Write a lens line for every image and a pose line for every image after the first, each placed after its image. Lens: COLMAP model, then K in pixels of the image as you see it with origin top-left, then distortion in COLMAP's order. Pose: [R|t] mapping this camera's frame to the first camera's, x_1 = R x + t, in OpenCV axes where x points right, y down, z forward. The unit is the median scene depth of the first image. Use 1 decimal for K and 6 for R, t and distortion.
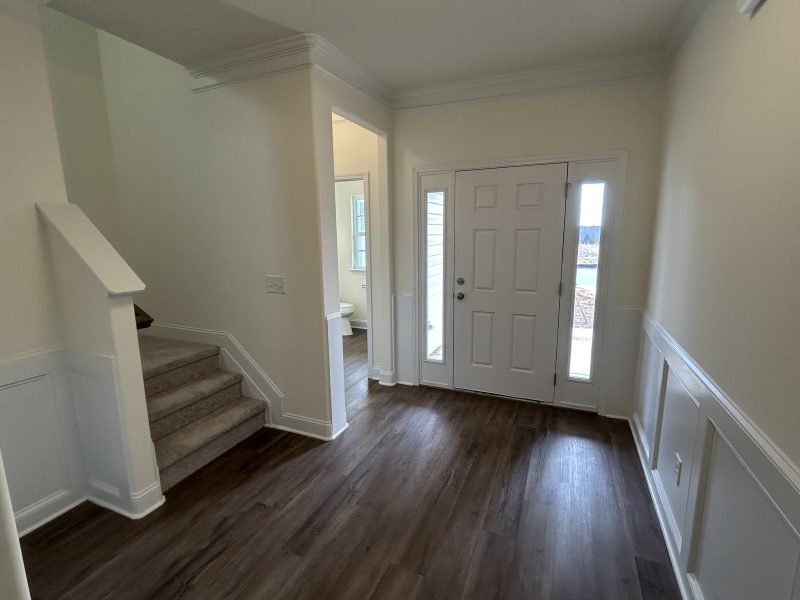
lens RADIAL K [[375.6, 0, 398.4], [0, 375.6, 298.8], [0, 0, 1]] dist [-0.001221, -0.000337]
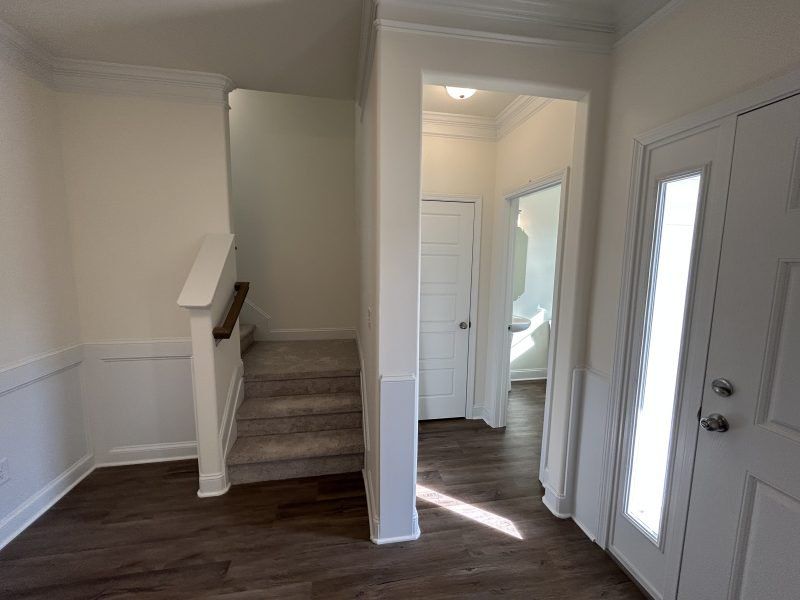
lens RADIAL K [[319.5, 0, 399.5], [0, 319.5, 300.0], [0, 0, 1]] dist [0.000058, 0.000070]
pose [[0.558885, 0.121480, -0.820299, 0.328844], [-0.163184, 0.985980, 0.034836, -0.129272], [0.813030, 0.114390, 0.570873, 0.699072]]
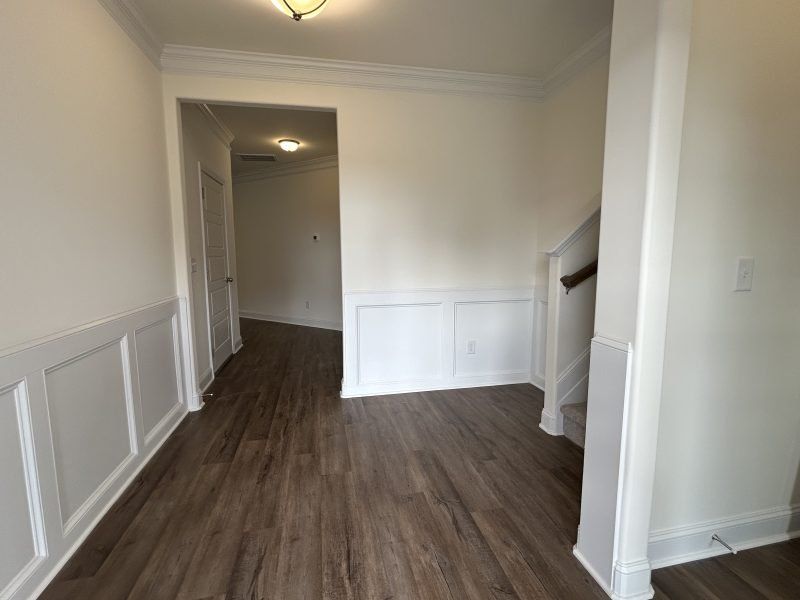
lens RADIAL K [[375.6, 0, 396.8], [0, 375.6, 299.2], [0, 0, 1]] dist [-0.001221, -0.000337]
pose [[-0.807173, 0.088888, -0.583584, 0.362330], [-0.088170, 0.959355, 0.268074, -0.123351], [0.583693, 0.267837, -0.766528, 1.292701]]
